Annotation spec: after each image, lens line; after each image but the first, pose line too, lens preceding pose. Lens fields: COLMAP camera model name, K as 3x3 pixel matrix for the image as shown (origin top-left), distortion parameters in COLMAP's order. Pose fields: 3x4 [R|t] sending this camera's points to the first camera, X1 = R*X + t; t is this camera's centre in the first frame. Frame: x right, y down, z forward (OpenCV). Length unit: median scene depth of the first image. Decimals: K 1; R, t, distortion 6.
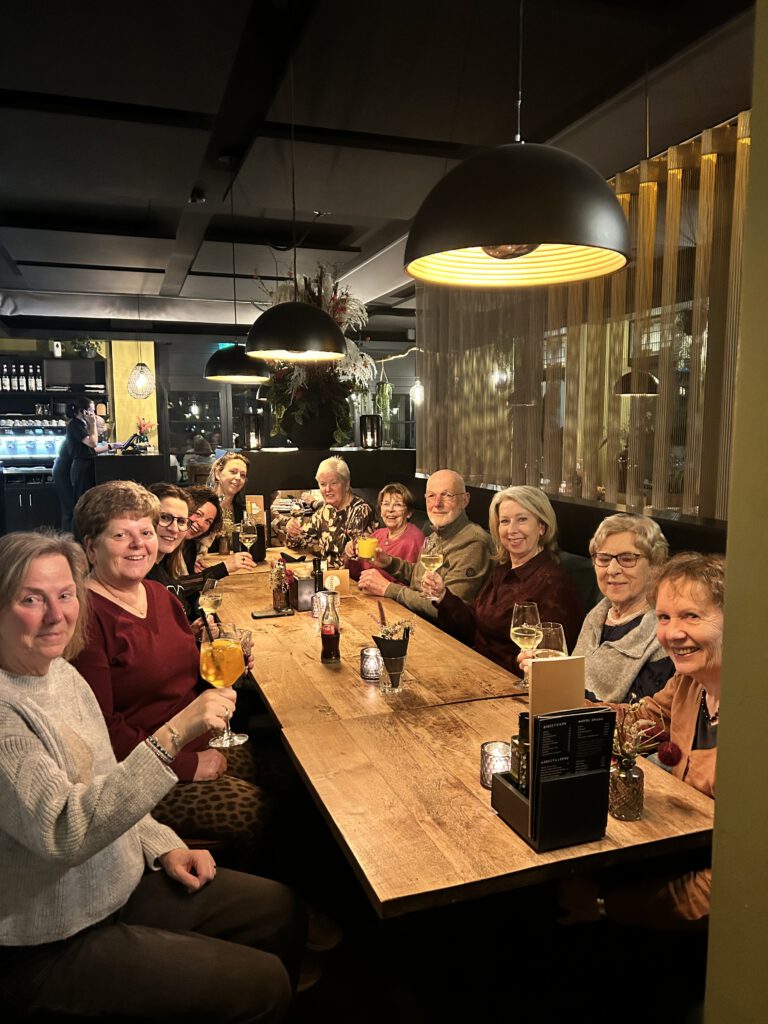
lens RADIAL K [[768.8, 0, 385.4], [0, 768.8, 527.2], [0, 0, 1]] dist [0.002474, -0.000267]
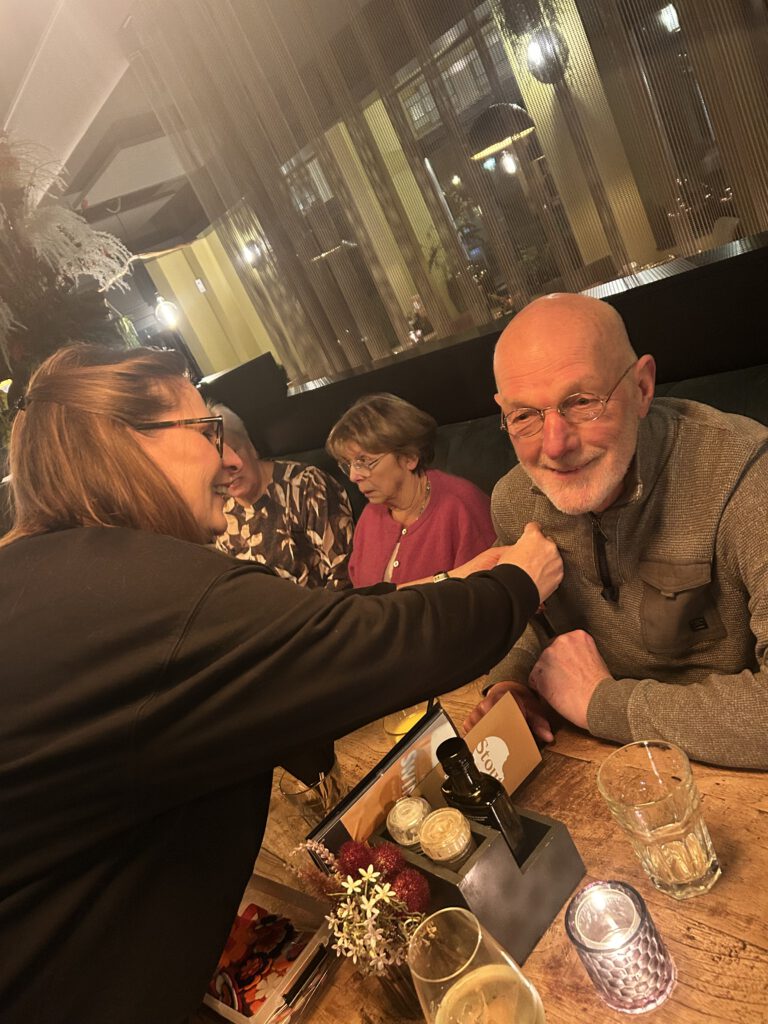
lens RADIAL K [[768.8, 0, 385.4], [0, 768.8, 527.2], [0, 0, 1]] dist [0.002474, -0.000267]
pose [[0.837757, -0.489234, 0.242515, -0.084169], [0.464489, 0.871990, 0.154542, -0.031863], [-0.287077, -0.016823, 0.957760, 0.404094]]
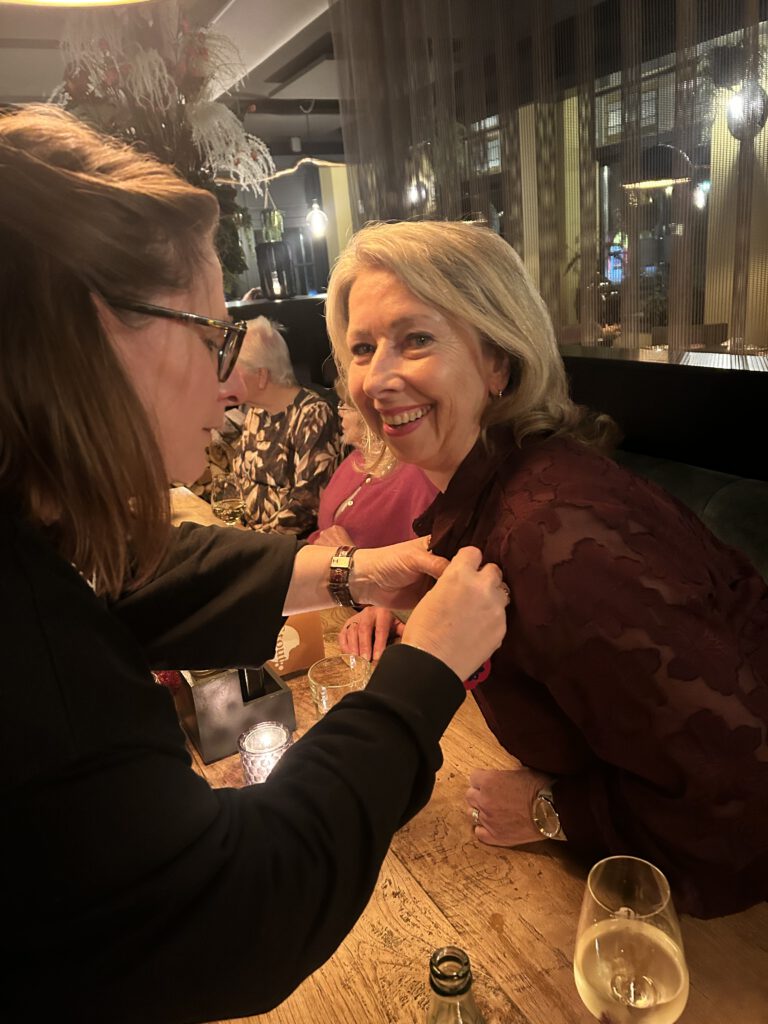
lens RADIAL K [[779.7, 0, 384.0], [0, 779.7, 512.0], [0, 0, 1]] dist [-0.003296, -0.009268]
pose [[0.979095, -0.141102, 0.146504, -0.053573], [0.117559, 0.980330, 0.158533, -0.023013], [-0.165991, -0.137996, 0.976424, 0.343974]]
